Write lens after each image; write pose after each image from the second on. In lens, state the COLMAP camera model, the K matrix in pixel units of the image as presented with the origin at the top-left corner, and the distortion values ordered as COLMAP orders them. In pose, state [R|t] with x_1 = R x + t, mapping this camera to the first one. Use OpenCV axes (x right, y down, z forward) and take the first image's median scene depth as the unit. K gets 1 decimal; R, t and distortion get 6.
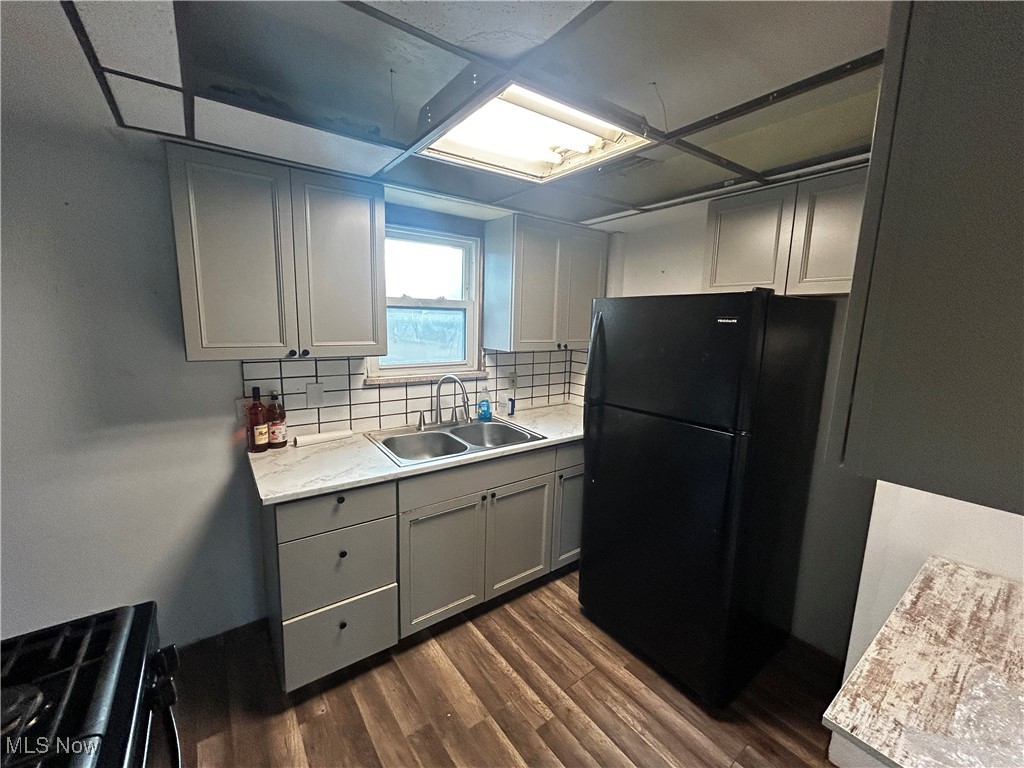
lens RADIAL K [[414.7, 0, 519.8], [0, 414.7, 382.5], [0, 0, 1]] dist [0.000386, 0.000199]
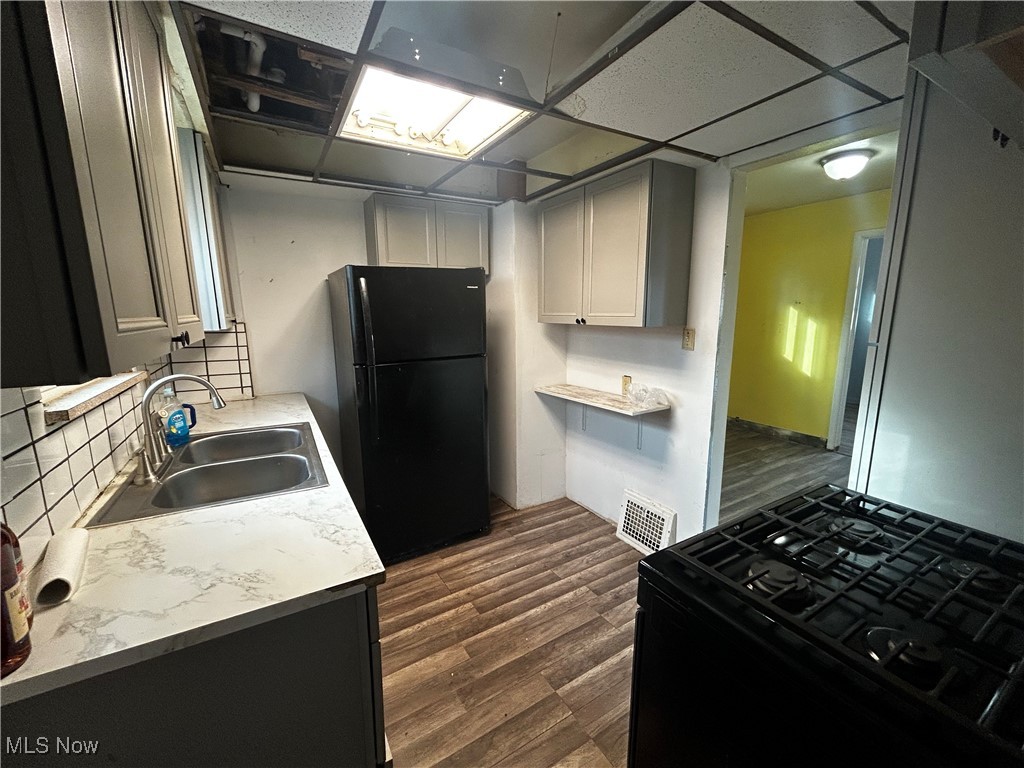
lens RADIAL K [[414.7, 0, 508.2], [0, 414.7, 382.8], [0, 0, 1]] dist [0.000386, 0.000199]
pose [[0.102461, -0.198301, 0.974771, -0.965872], [0.161074, 0.970303, 0.180462, -0.049688], [-0.981609, 0.138520, 0.131360, 0.609419]]
